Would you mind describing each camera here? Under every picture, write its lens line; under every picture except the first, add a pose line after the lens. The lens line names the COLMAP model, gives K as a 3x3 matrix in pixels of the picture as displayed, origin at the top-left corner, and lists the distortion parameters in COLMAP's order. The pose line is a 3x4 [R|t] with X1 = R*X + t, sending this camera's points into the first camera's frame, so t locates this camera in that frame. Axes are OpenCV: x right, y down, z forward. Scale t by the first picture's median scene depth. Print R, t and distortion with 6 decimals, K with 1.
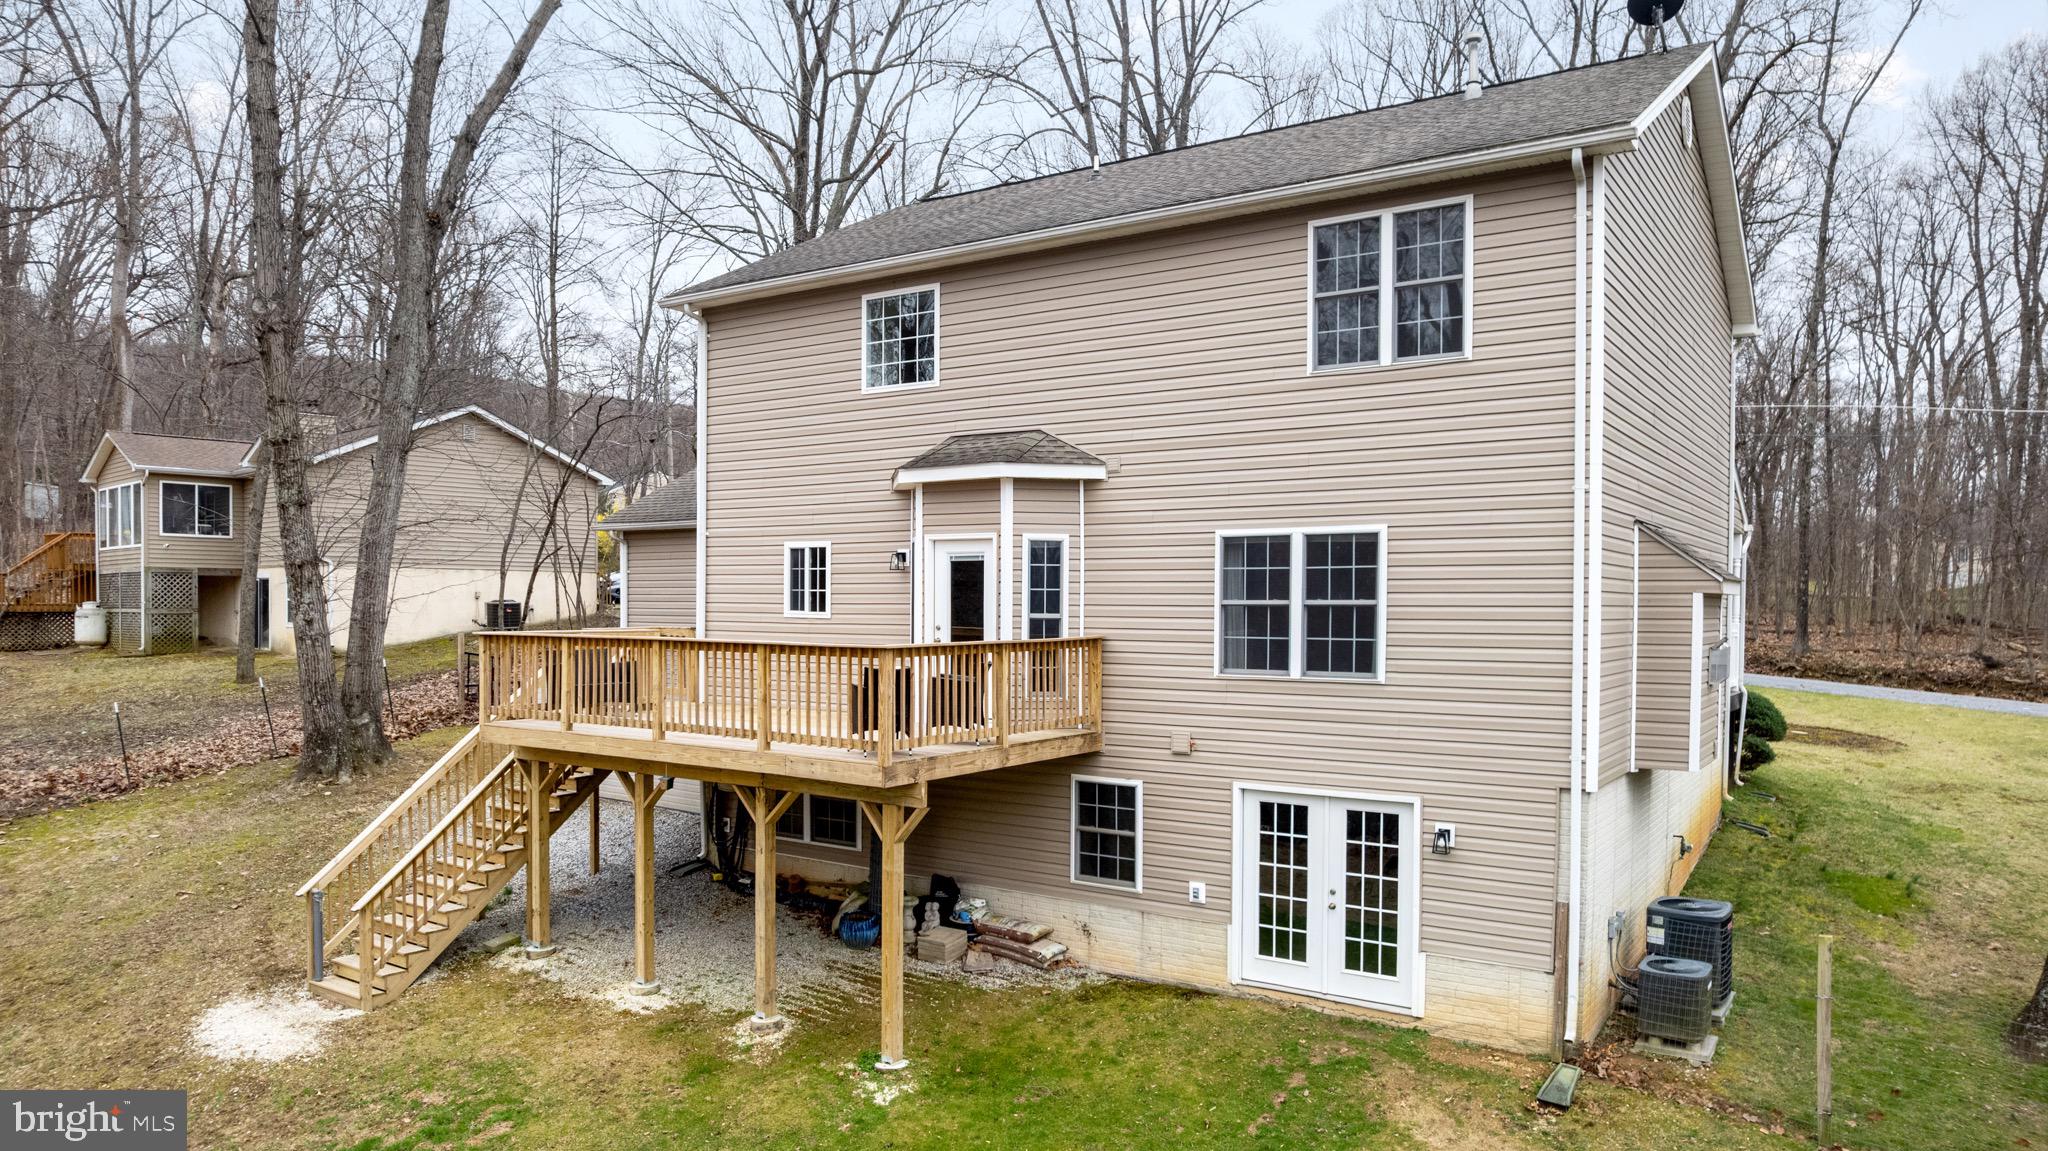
lens RADIAL K [[1307.6, 0, 1096.5], [0, 1307.6, 628.3], [0, 0, 1]] dist [-0.017460, 0.000954]
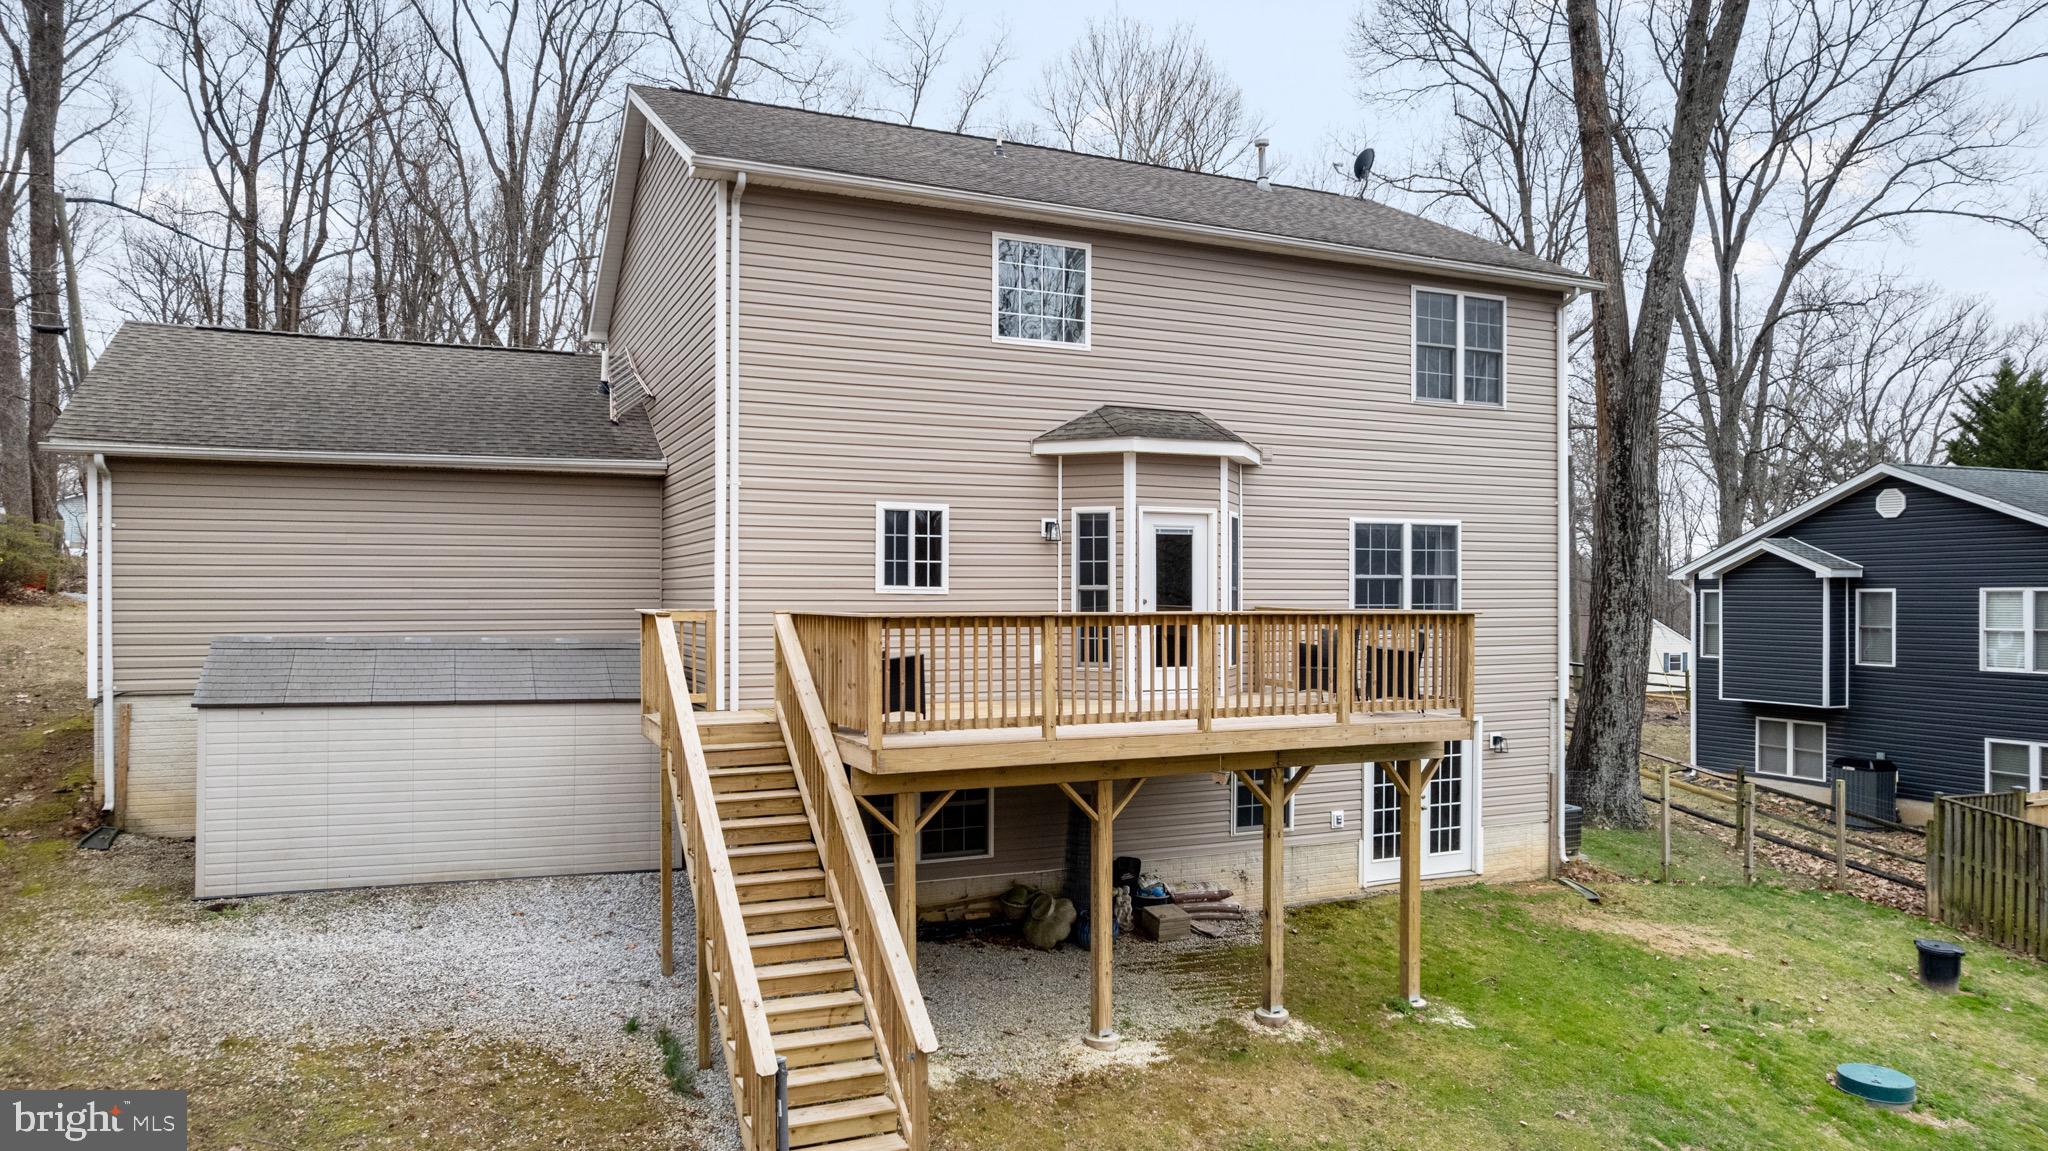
lens RADIAL K [[1307.6, 0, 1030.7], [0, 1307.6, 573.7], [0, 0, 1]] dist [-0.017460, 0.000954]
pose [[0.545298, -0.003521, 0.838235, -1.030359], [0.008644, 0.999962, -0.001423, -0.022420], [-0.838198, 0.008022, 0.545307, 0.555042]]
